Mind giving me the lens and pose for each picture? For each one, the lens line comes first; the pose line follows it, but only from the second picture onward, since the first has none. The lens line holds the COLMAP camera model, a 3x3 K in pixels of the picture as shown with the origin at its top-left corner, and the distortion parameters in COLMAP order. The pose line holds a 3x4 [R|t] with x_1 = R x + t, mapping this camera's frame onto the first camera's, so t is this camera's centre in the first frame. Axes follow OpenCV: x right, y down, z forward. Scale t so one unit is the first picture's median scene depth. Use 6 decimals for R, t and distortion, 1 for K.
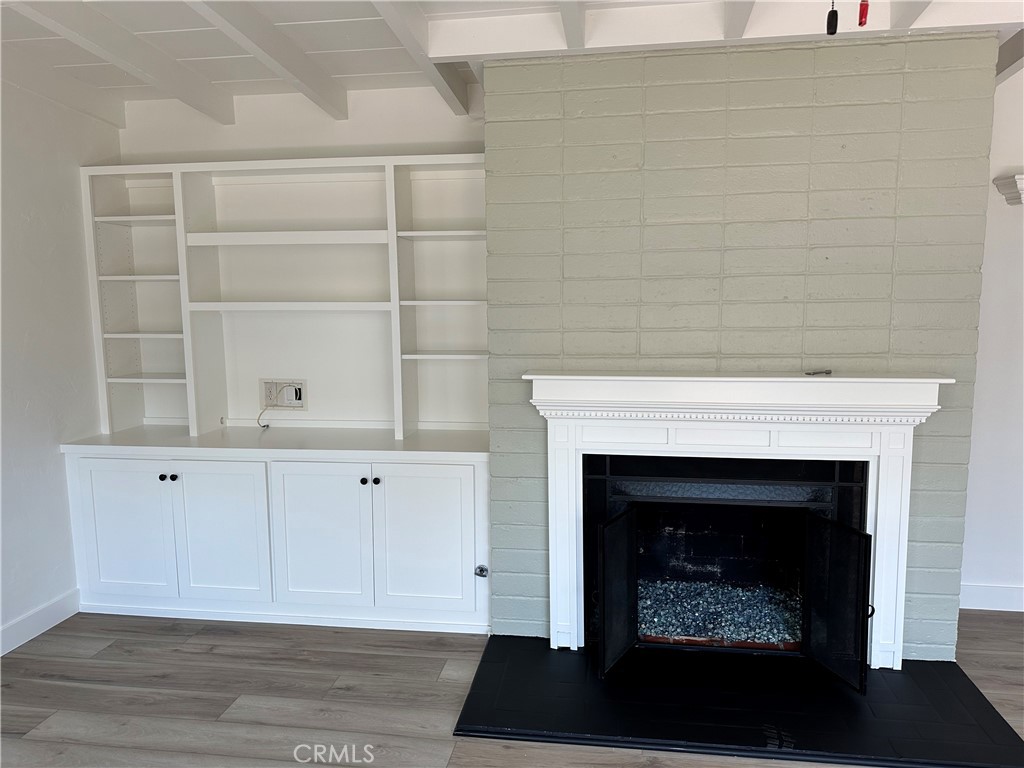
lens RADIAL K [[713.2, 0, 512.4], [0, 713.2, 386.6], [0, 0, 1]] dist [0.005377, -0.003471]
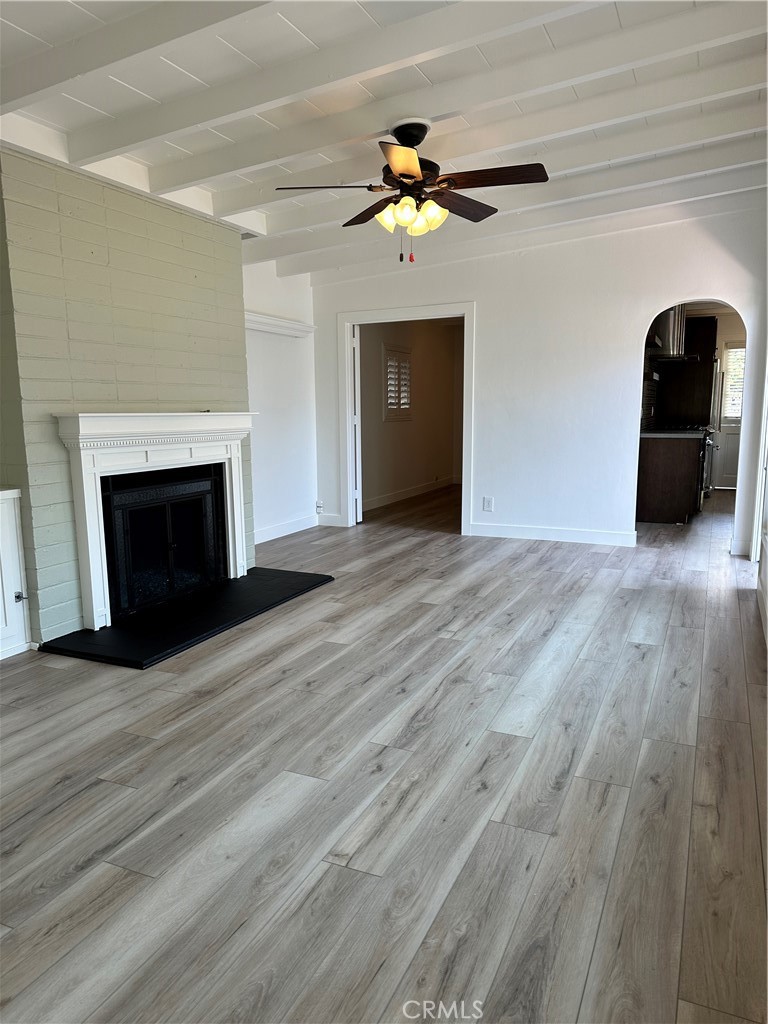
lens RADIAL K [[713.2, 0, 385.2], [0, 713.2, 513.1], [0, 0, 1]] dist [0.005377, -0.003471]
pose [[0.276497, -0.131466, 0.951980, -1.052169], [0.117858, 0.987760, 0.102176, 0.093237], [-0.953760, 0.083948, 0.288607, 0.122118]]
